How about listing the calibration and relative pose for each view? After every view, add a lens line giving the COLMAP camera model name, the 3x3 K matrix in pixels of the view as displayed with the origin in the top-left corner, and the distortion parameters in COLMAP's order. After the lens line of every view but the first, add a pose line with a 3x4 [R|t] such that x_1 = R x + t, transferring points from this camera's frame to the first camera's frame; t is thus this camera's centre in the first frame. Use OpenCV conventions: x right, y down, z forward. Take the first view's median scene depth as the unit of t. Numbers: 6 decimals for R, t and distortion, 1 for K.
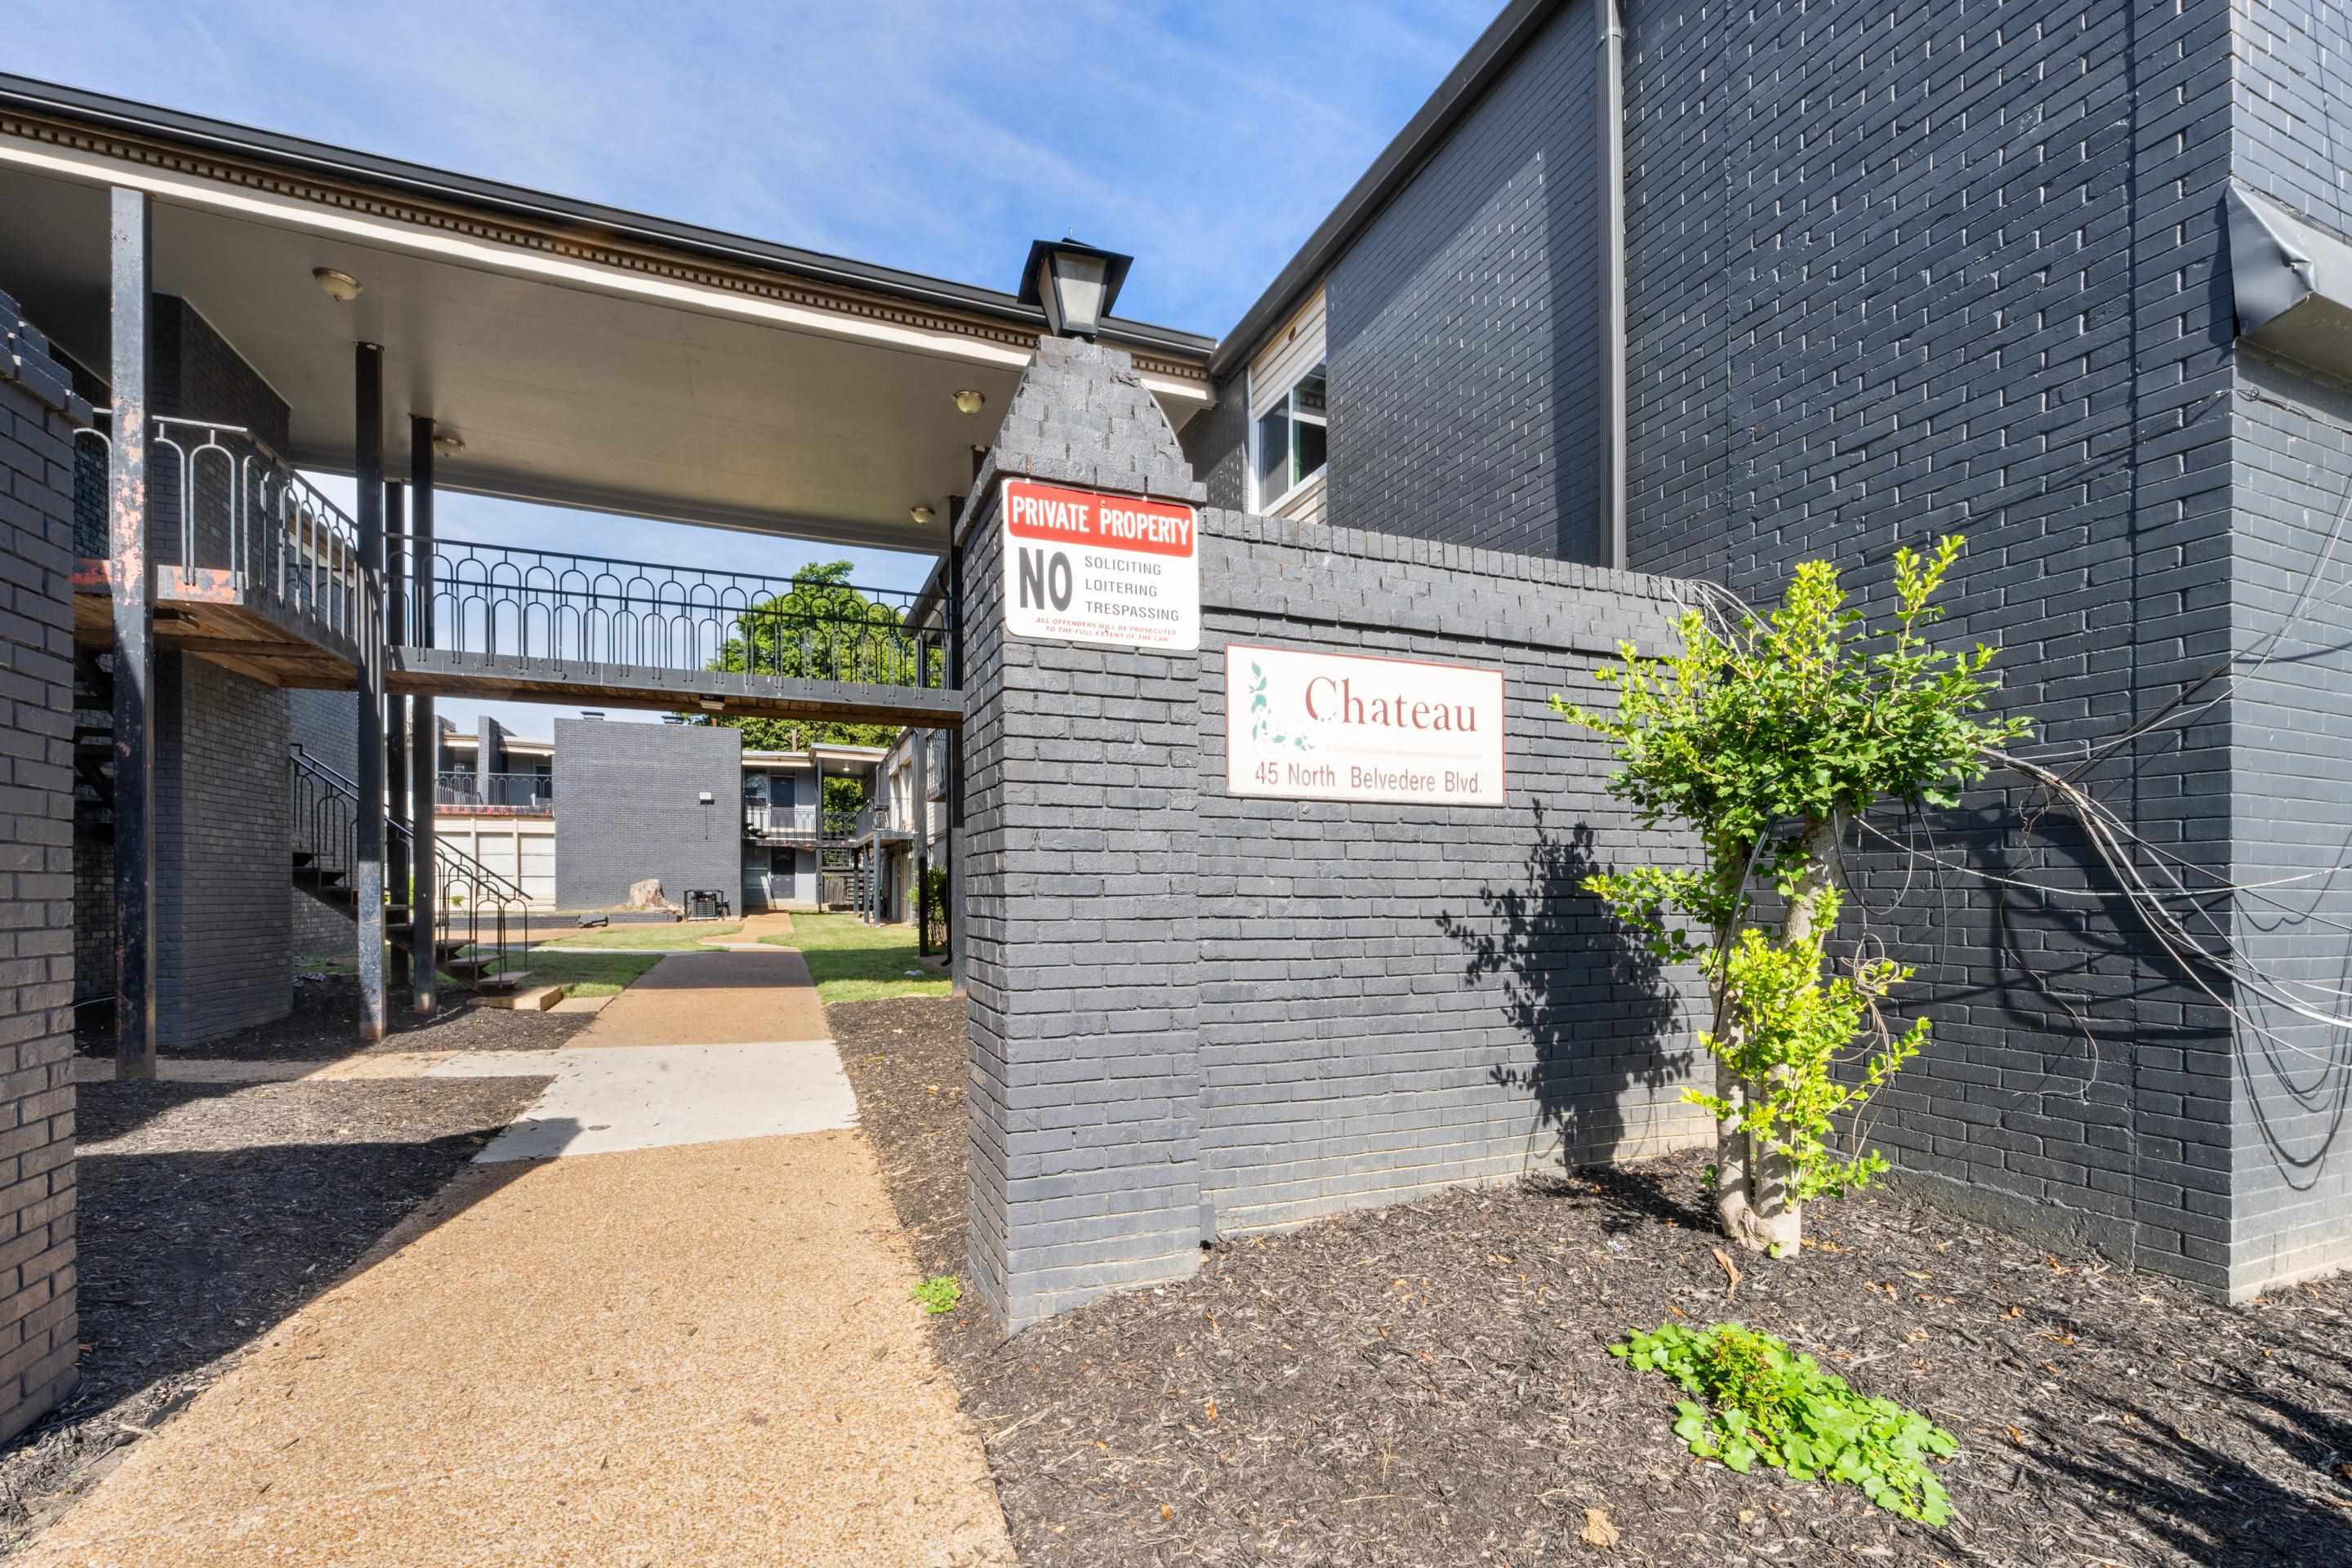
lens RADIAL K [[980.5, 0, 1151.1], [0, 980.5, 889.1], [0, 0, 1]] dist [-0.004378, -0.000226]
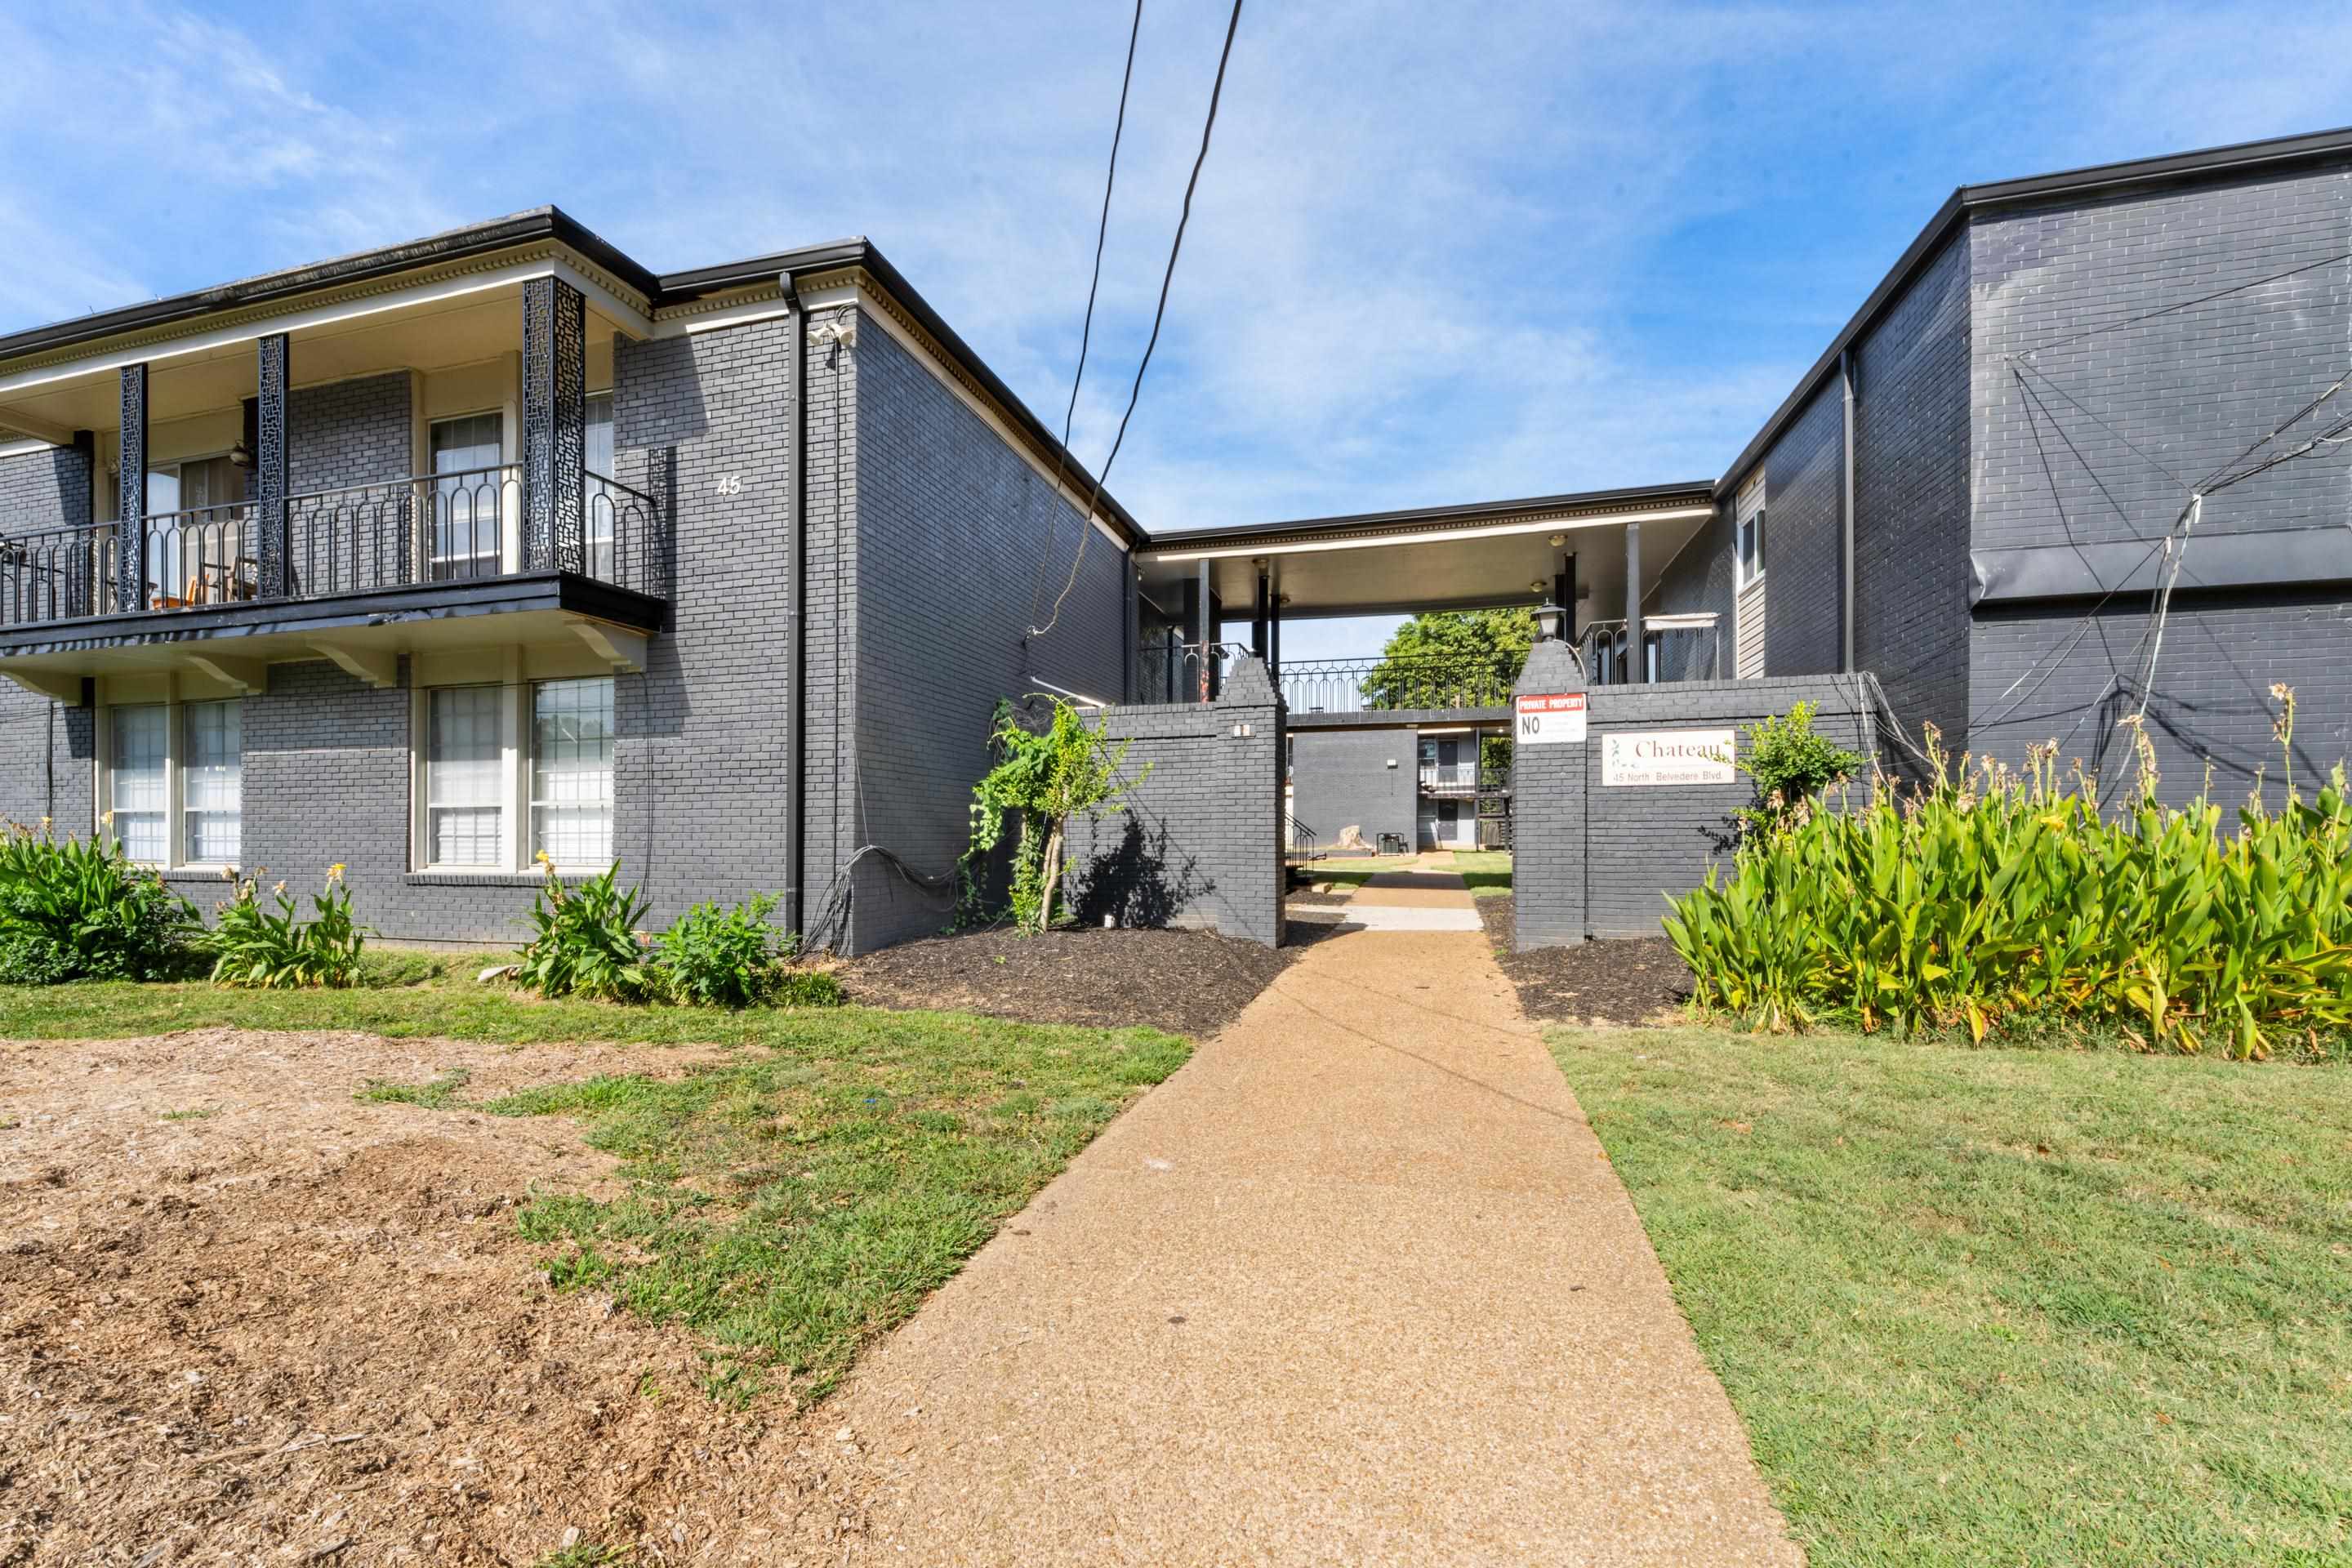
lens RADIAL K [[980.5, 0, 1151.1], [0, 980.5, 889.1], [0, 0, 1]] dist [-0.004378, -0.000226]
pose [[0.795072, 0.023356, -0.606066, 0.301236], [0.009468, 0.998659, 0.050906, 0.018462], [0.606442, -0.046212, 0.793784, -0.819971]]
